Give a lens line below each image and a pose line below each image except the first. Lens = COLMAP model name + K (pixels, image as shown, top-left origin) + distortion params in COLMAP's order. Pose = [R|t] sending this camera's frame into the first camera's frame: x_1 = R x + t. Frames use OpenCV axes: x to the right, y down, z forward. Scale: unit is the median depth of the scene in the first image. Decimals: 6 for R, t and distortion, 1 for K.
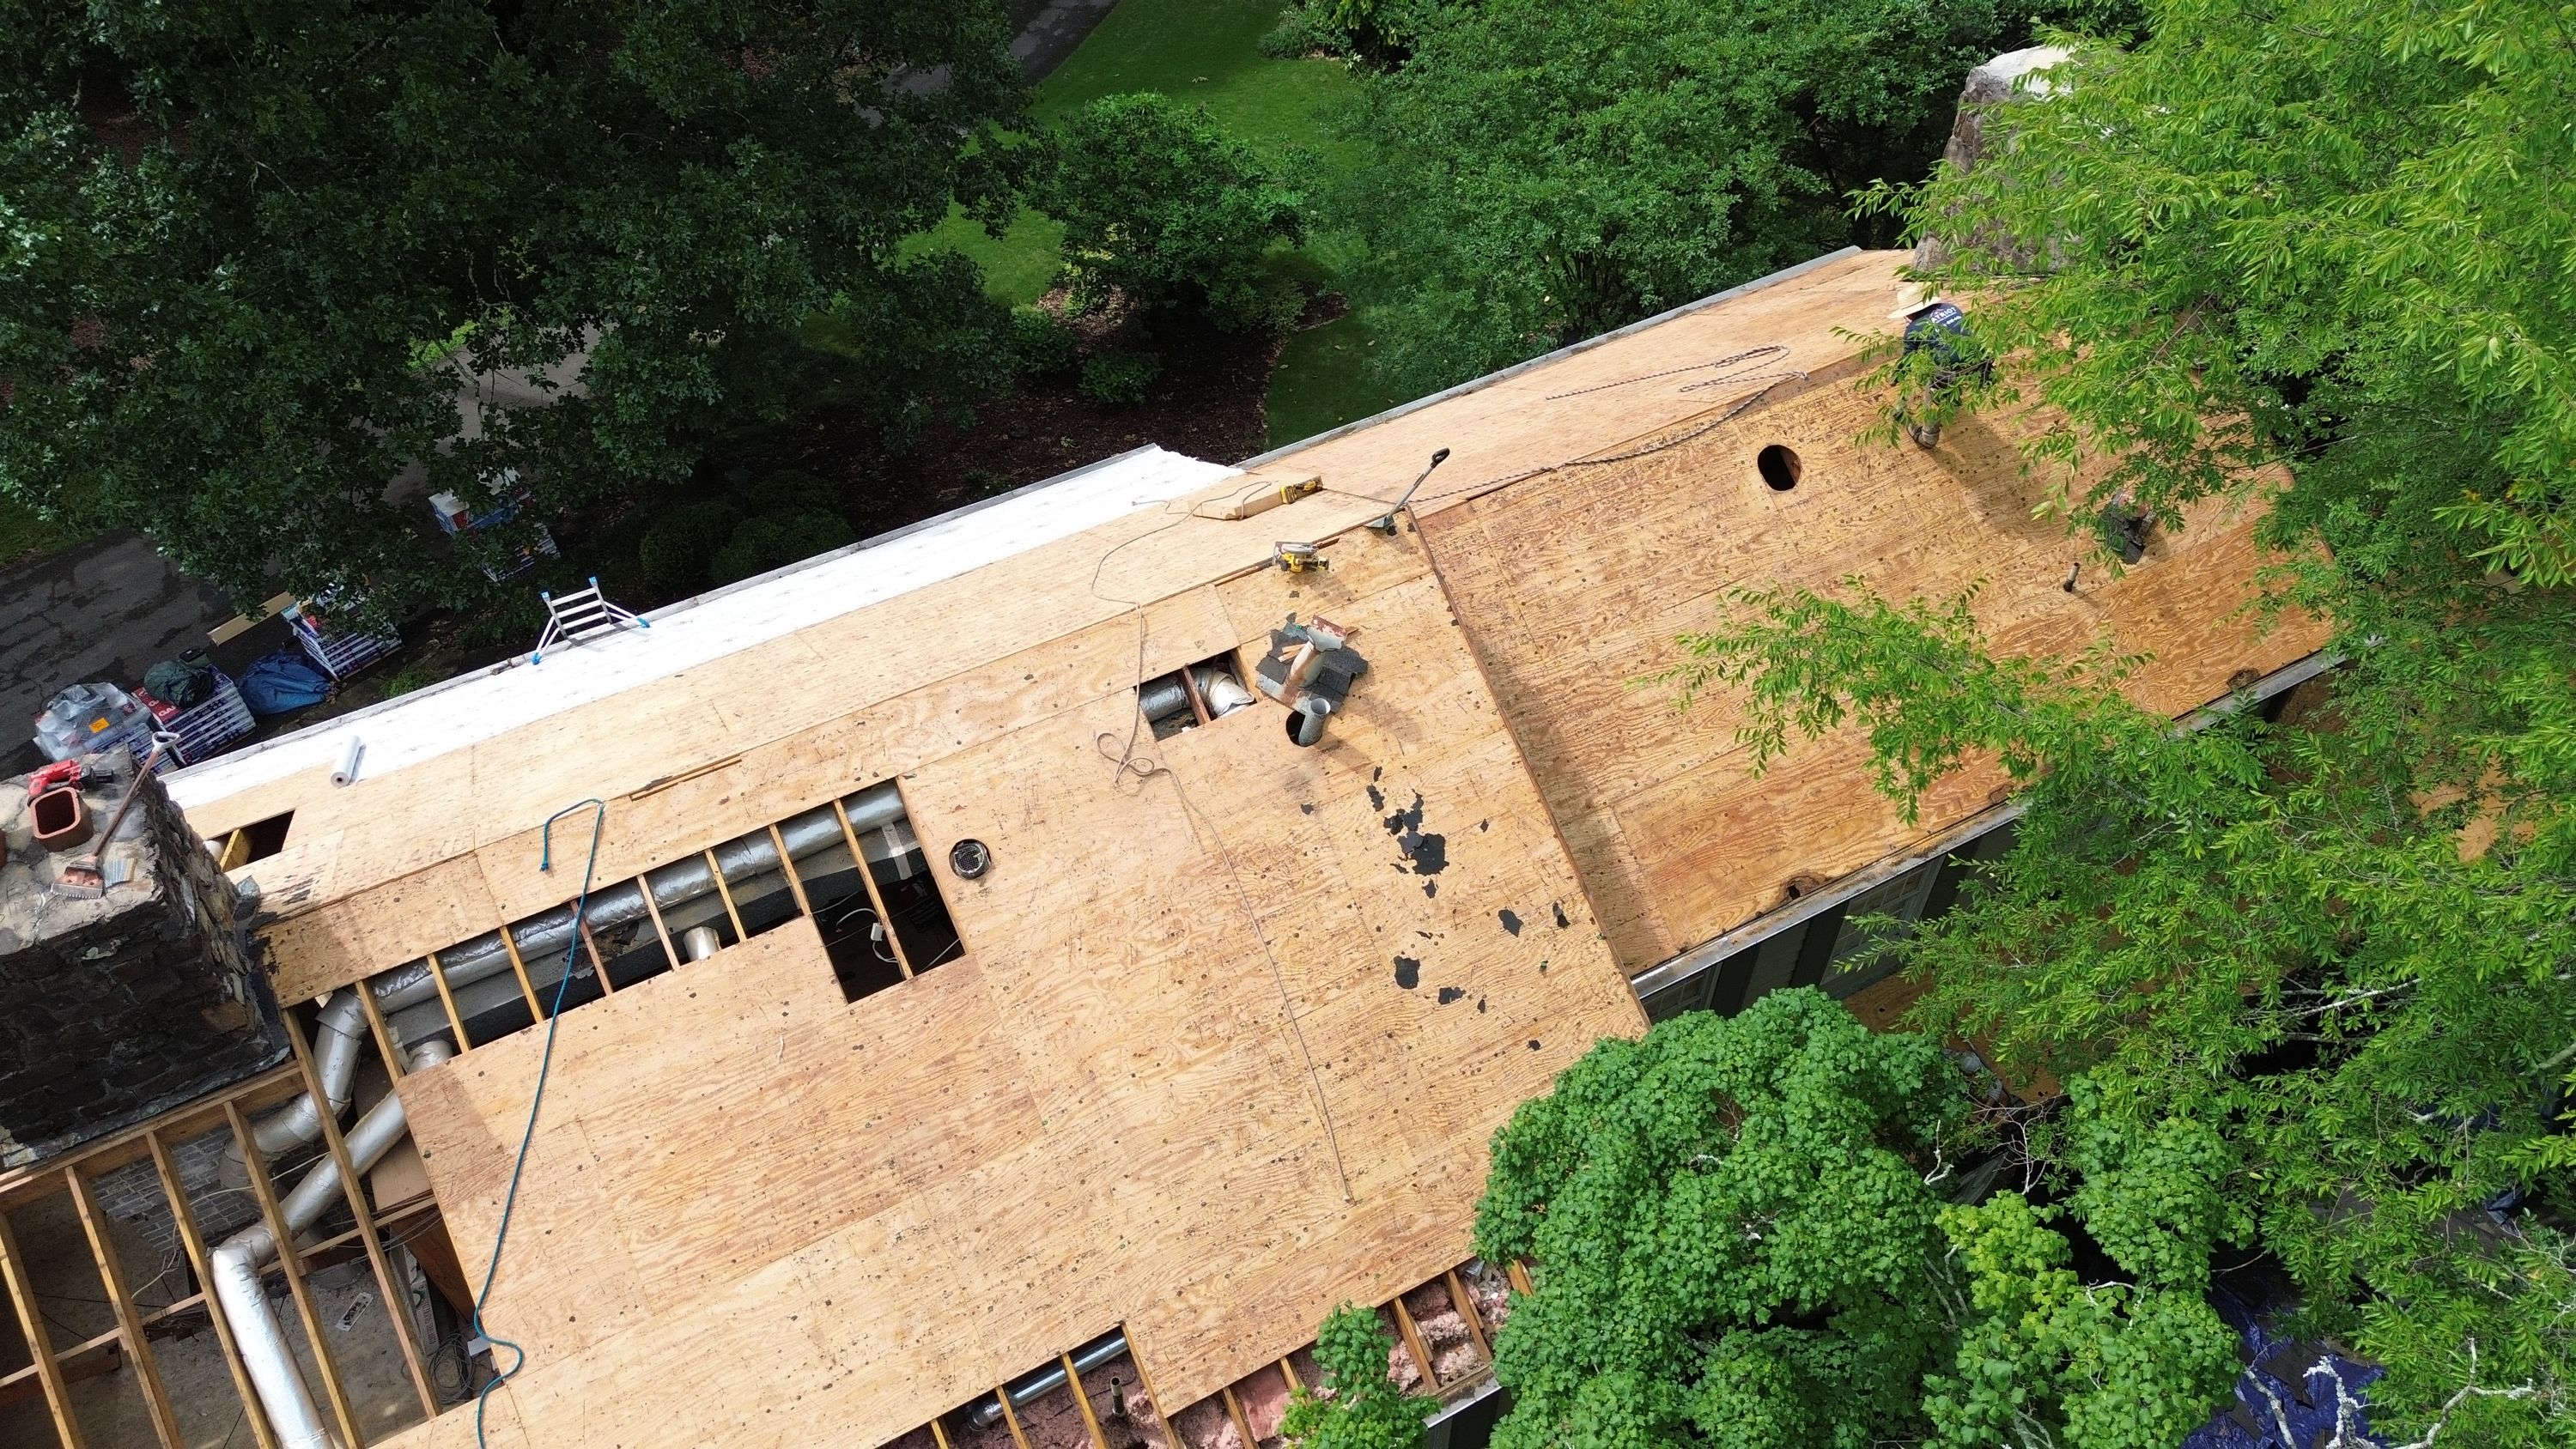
lens RADIAL K [[1804.7, 0, 1288.0], [0, 1804.7, 724.5], [0, 0, 1]] dist [0.081470, -0.079145]
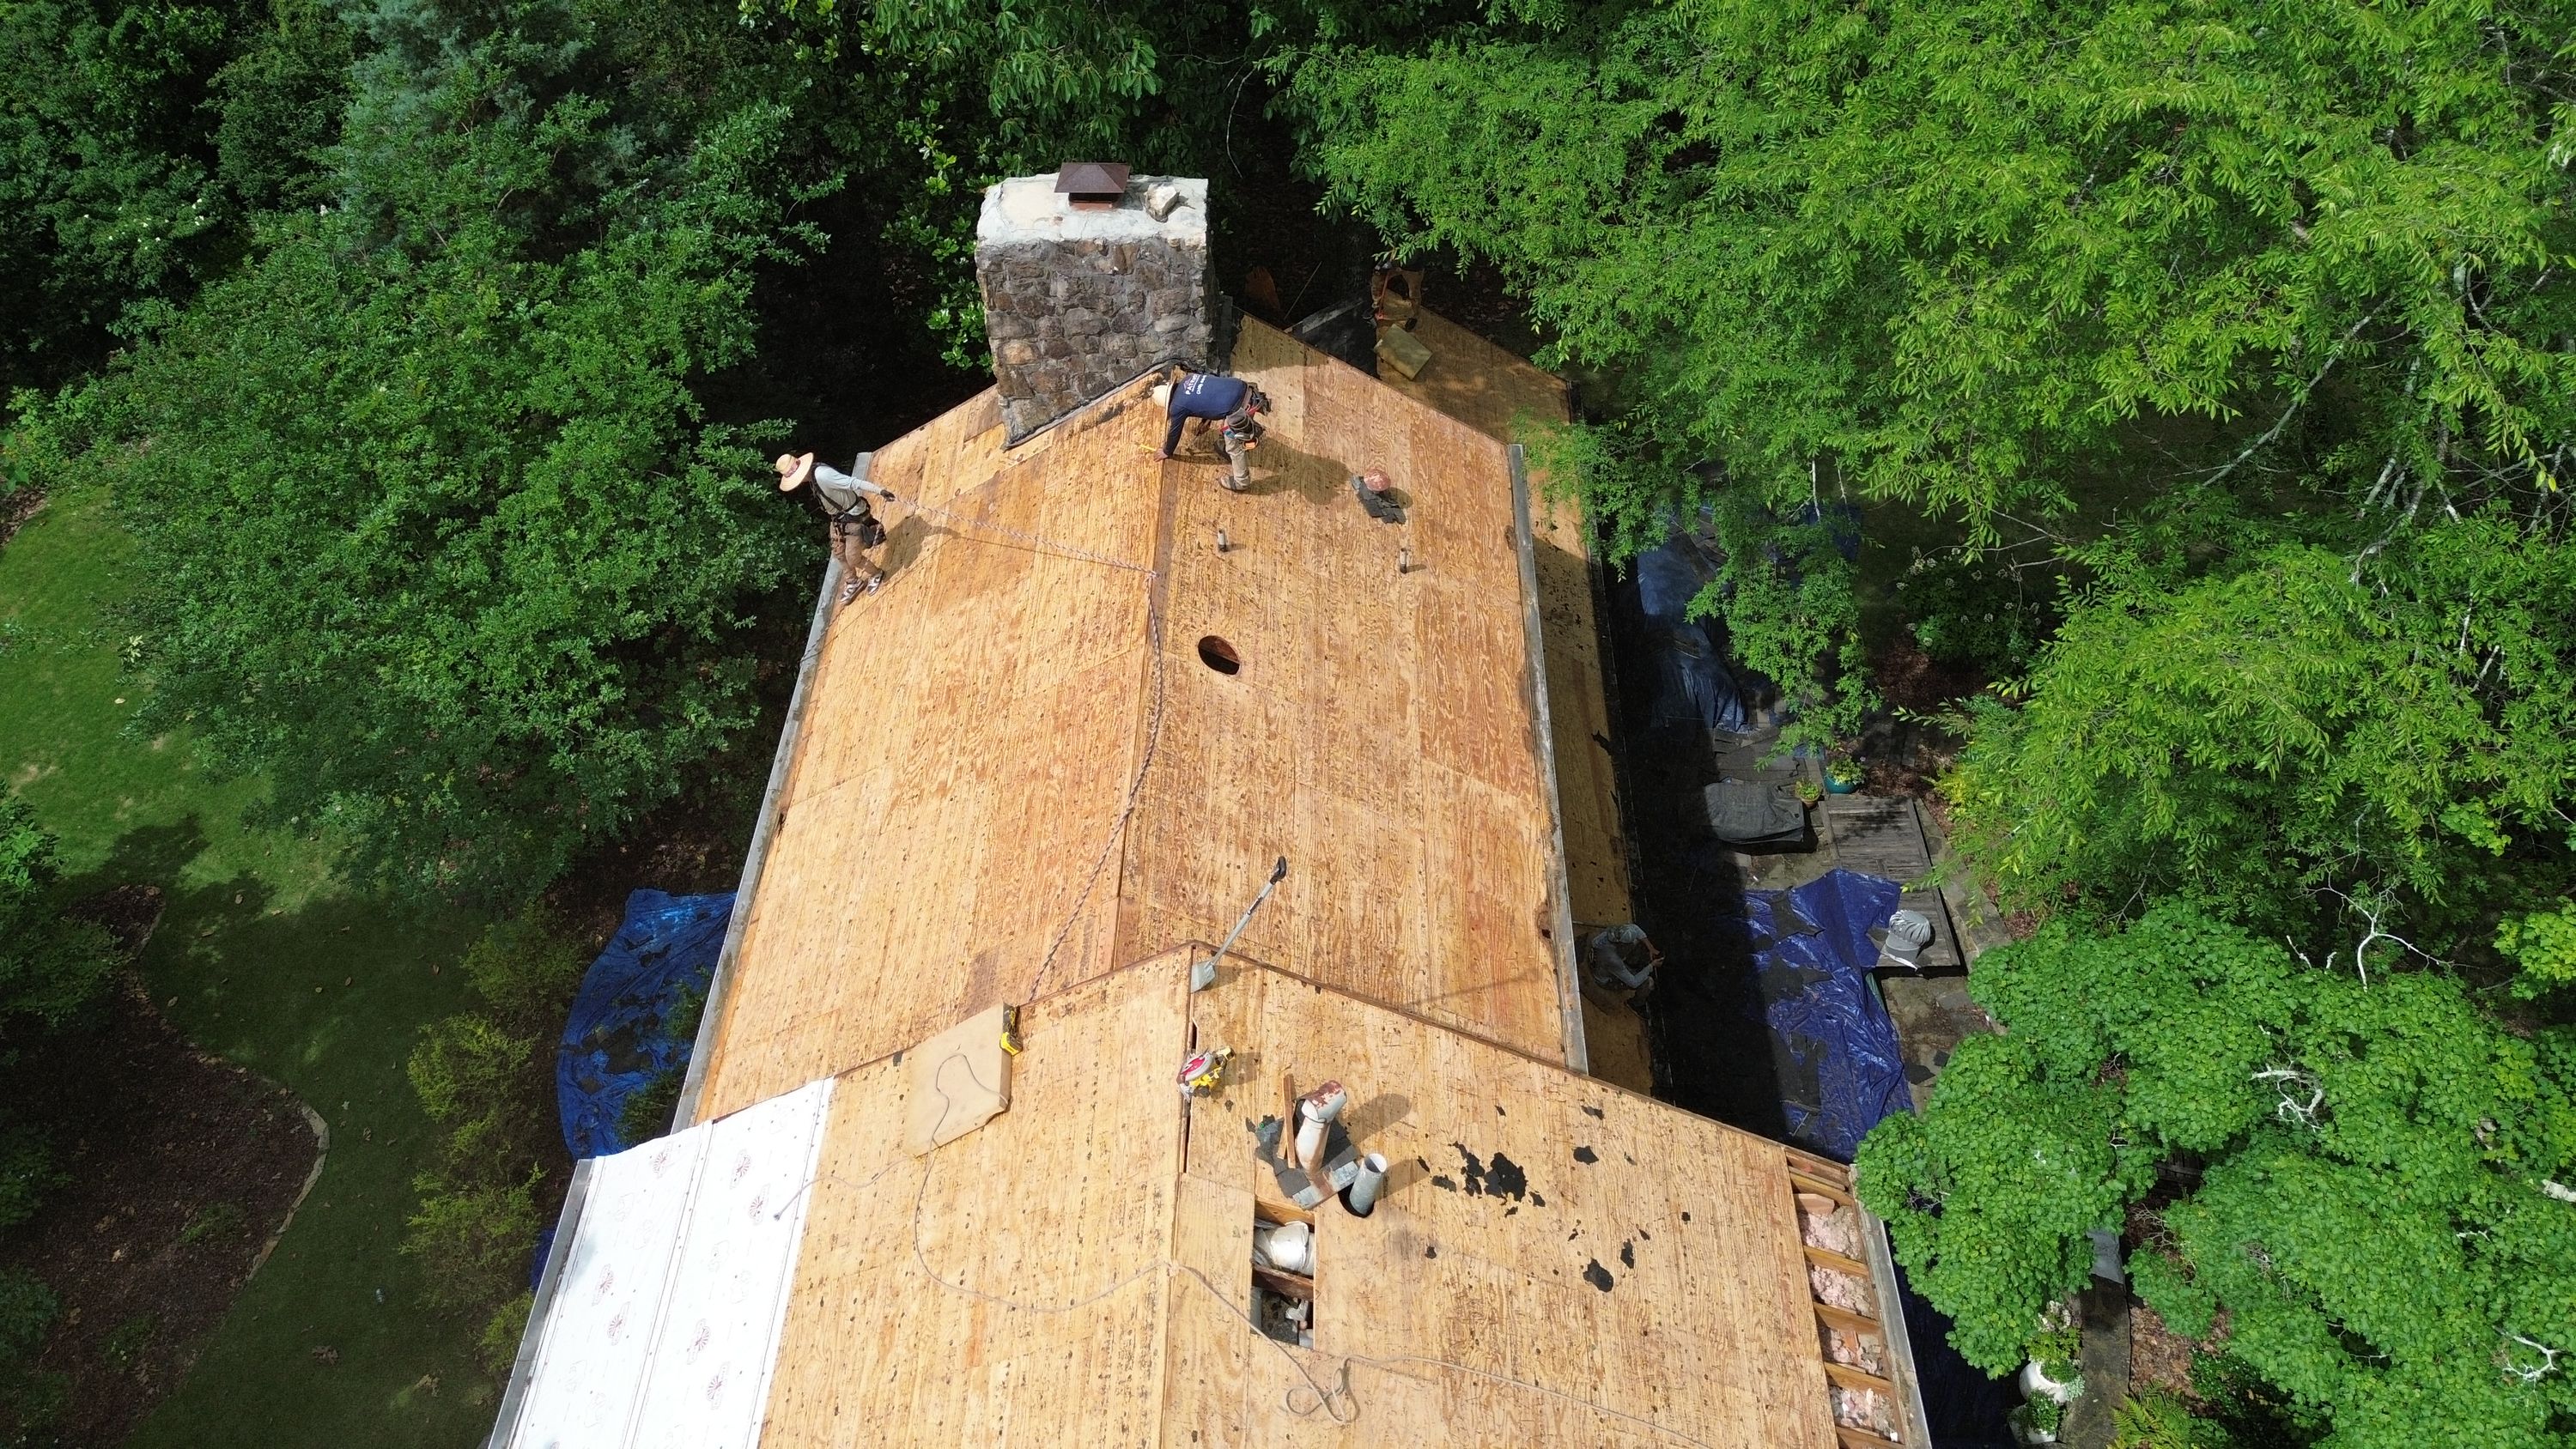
lens RADIAL K [[1804.7, 0, 1288.0], [0, 1804.7, 724.5], [0, 0, 1]] dist [0.081470, -0.079145]
pose [[0.483690, -0.651376, 0.584597, -0.368703], [0.662806, 0.708816, 0.241386, -0.391050], [-0.571605, 0.270719, 0.774583, 0.280598]]
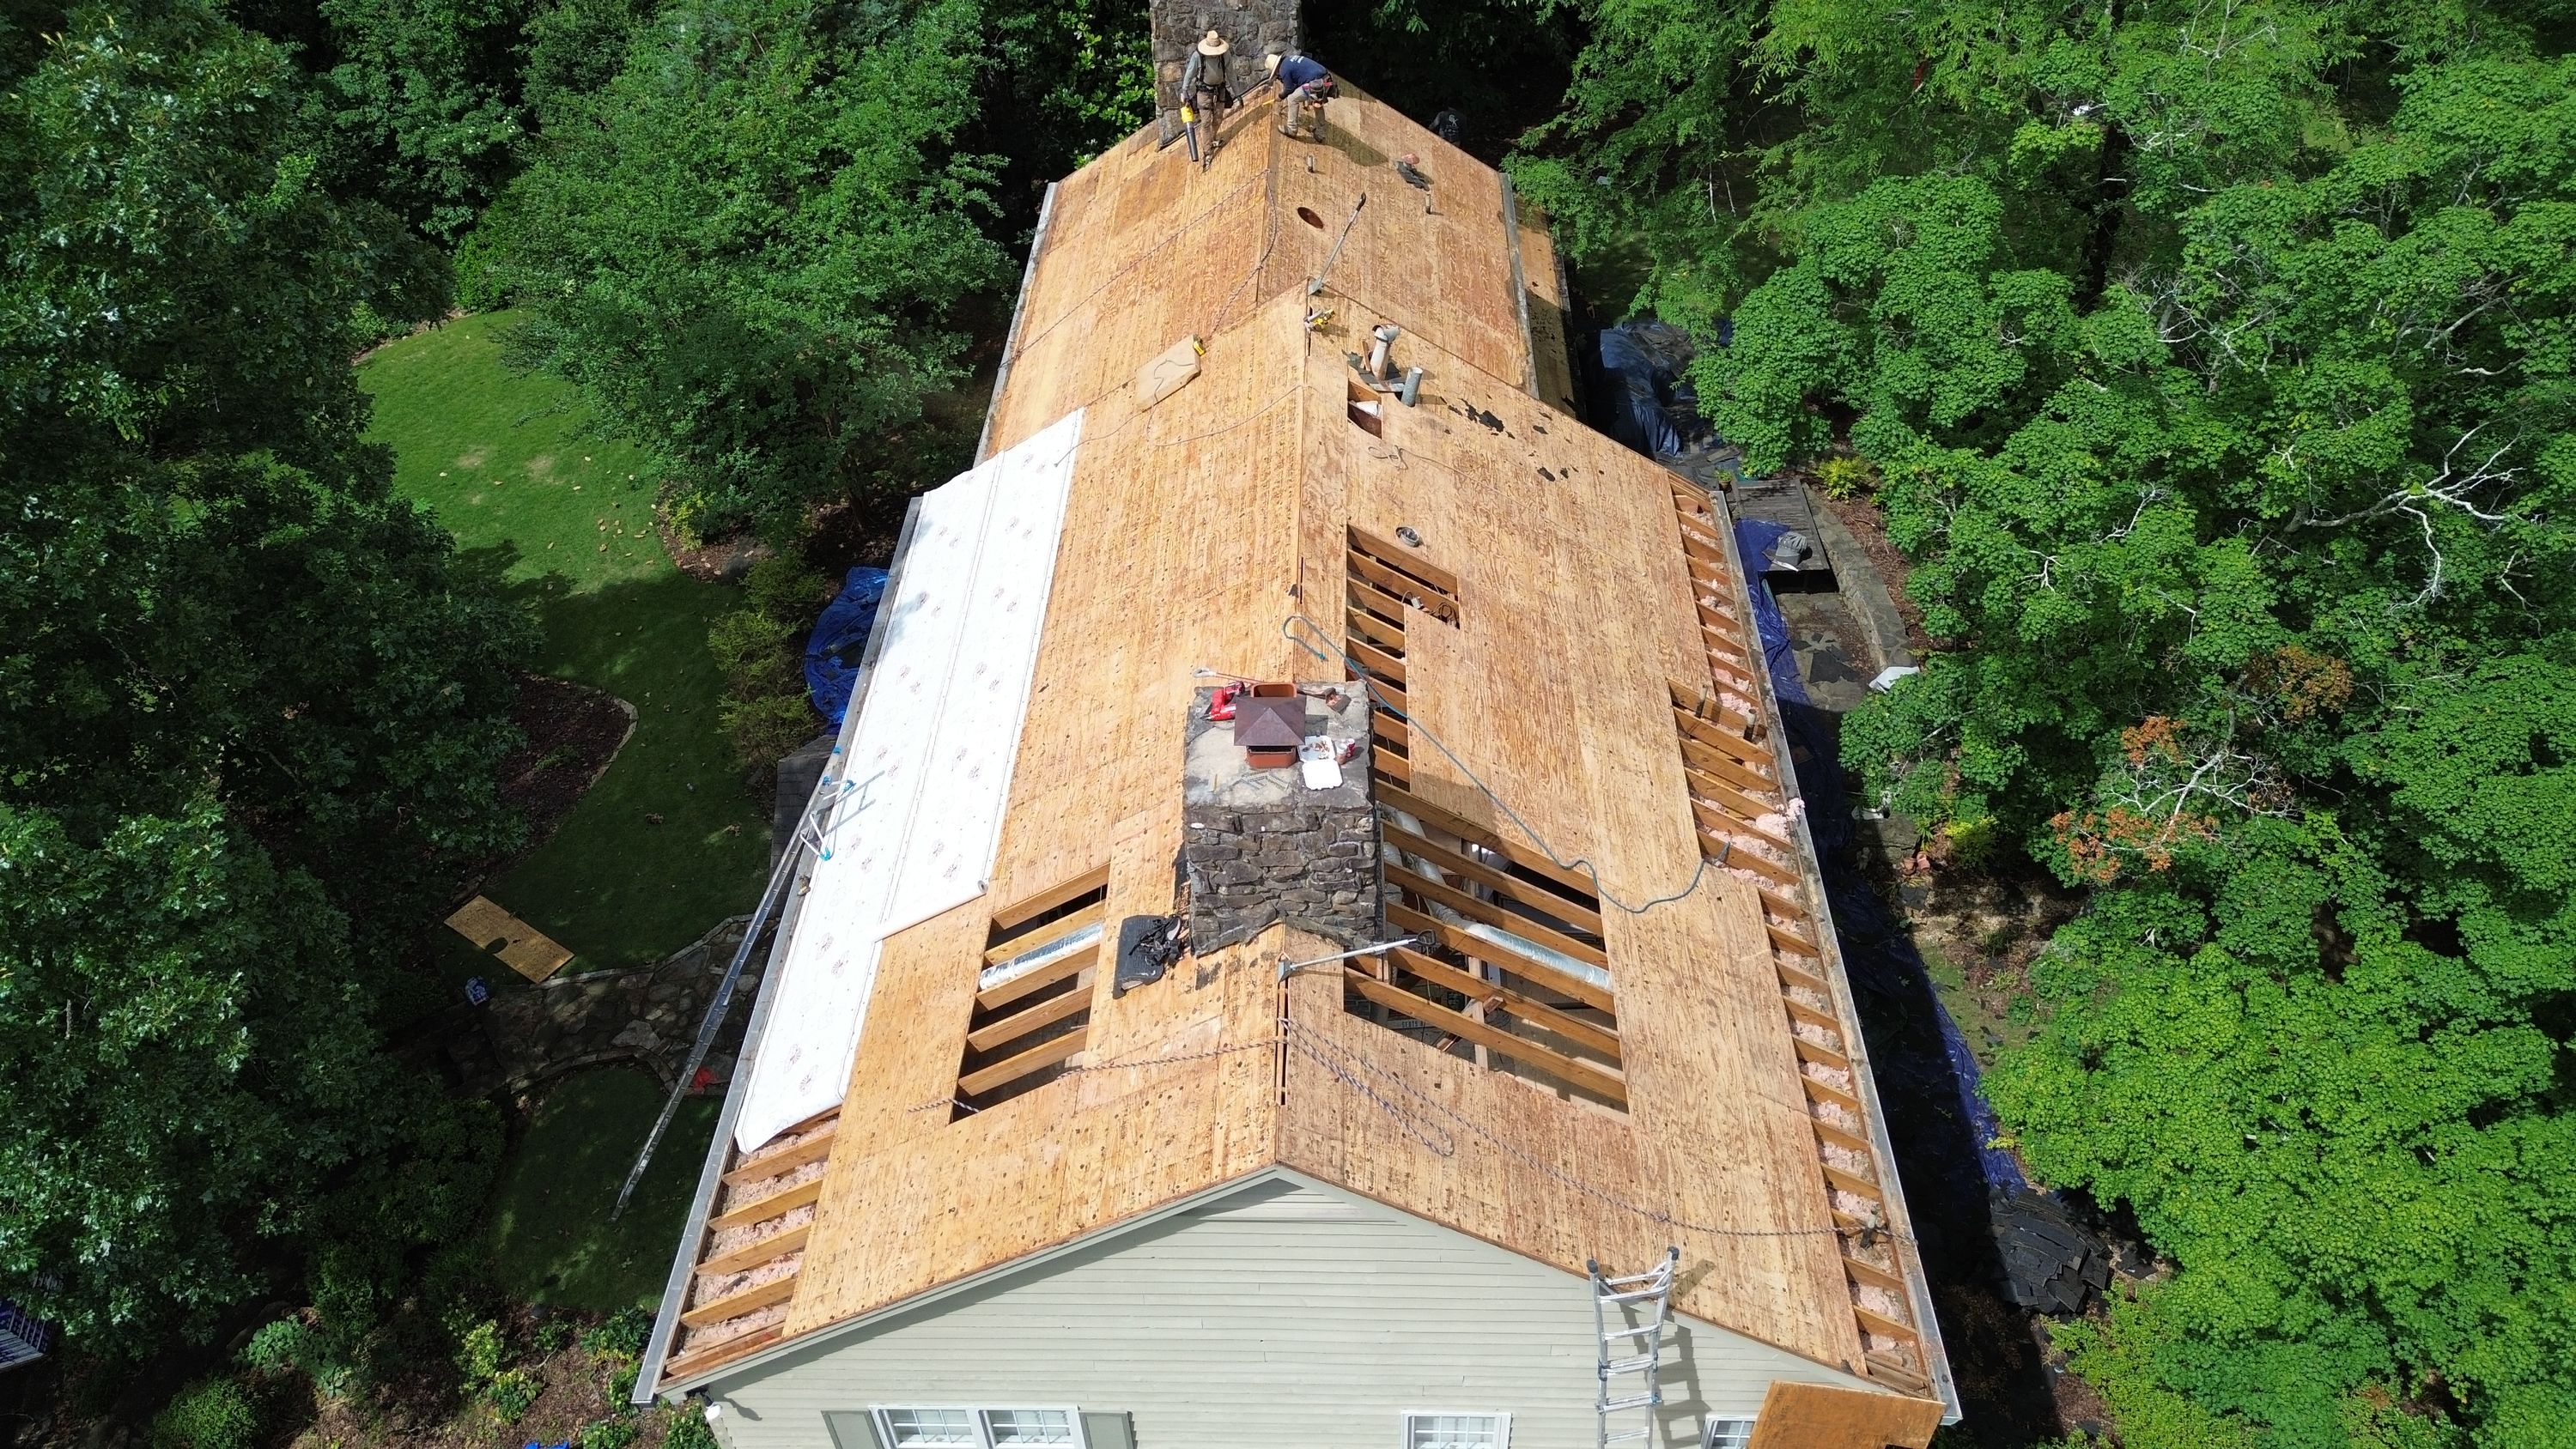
lens RADIAL K [[1804.7, 0, 1288.0], [0, 1804.7, 724.5], [0, 0, 1]] dist [0.081470, -0.079145]
pose [[0.491072, -0.585550, 0.644964, -1.172206], [0.660844, 0.732801, 0.162133, -0.106845], [-0.567568, 0.346602, 0.746816, 0.021281]]
